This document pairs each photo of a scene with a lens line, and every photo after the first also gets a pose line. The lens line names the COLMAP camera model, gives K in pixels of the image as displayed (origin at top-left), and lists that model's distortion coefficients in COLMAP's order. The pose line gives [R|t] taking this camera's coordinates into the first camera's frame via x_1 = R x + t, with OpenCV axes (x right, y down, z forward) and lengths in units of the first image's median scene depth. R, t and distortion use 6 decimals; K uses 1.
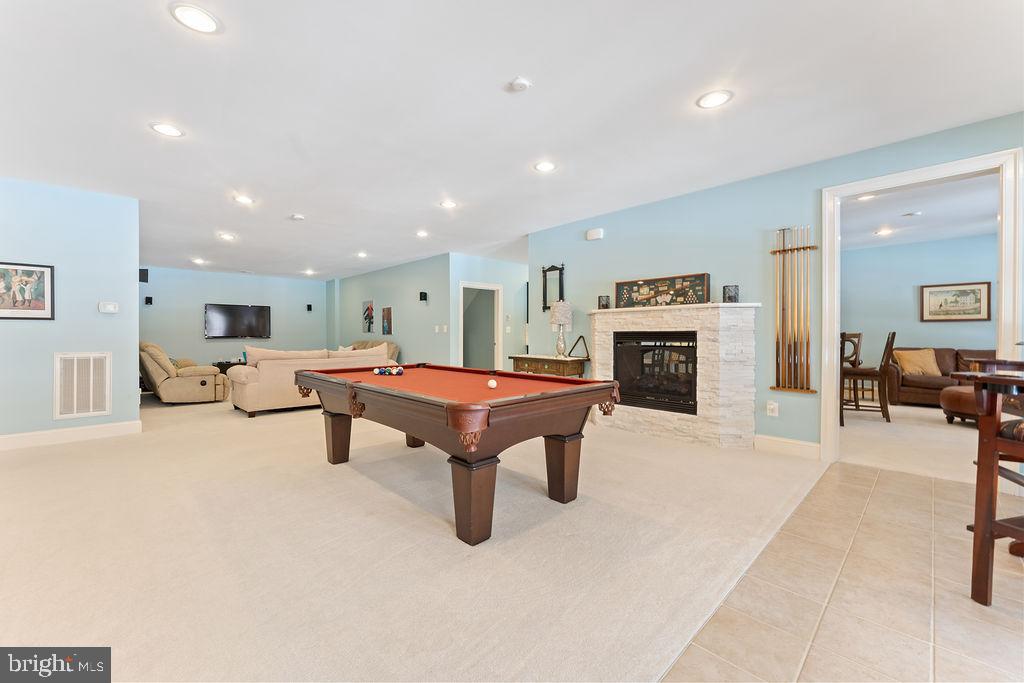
lens RADIAL K [[412.7, 0, 512.2], [0, 412.7, 337.3], [0, 0, 1]] dist [-0.001890, 0.002553]
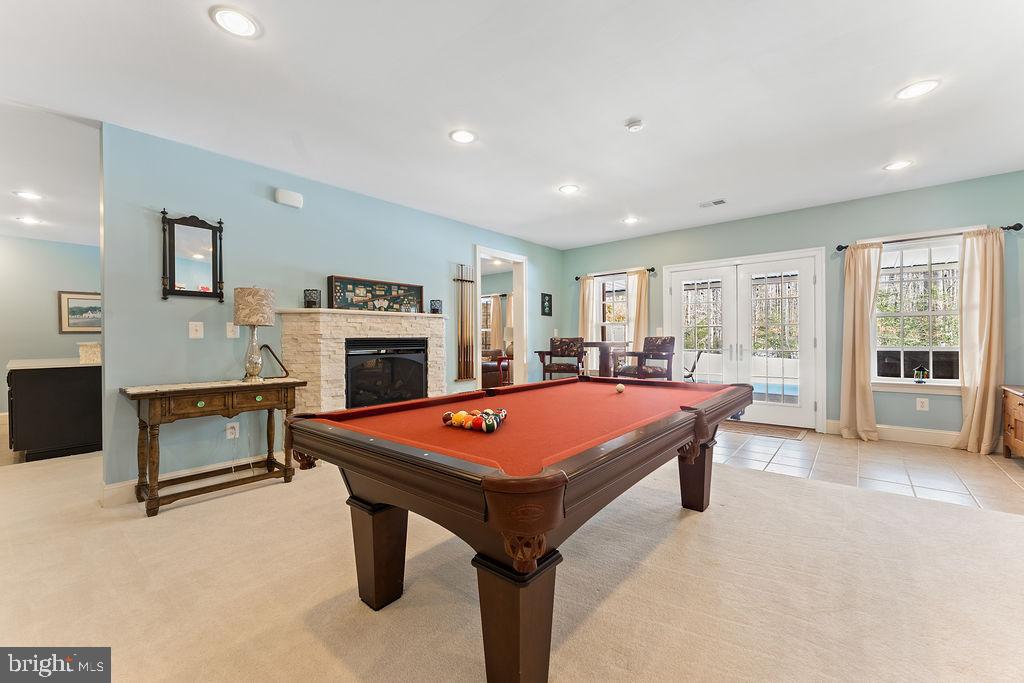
lens RADIAL K [[412.7, 0, 512.1], [0, 412.7, 340.3], [0, 0, 1]] dist [-0.001890, 0.002553]
pose [[-0.108706, -0.002230, 0.994071, -0.603541], [0.015123, 0.999878, 0.003897, -0.008740], [-0.993959, 0.015457, -0.108659, 0.802655]]
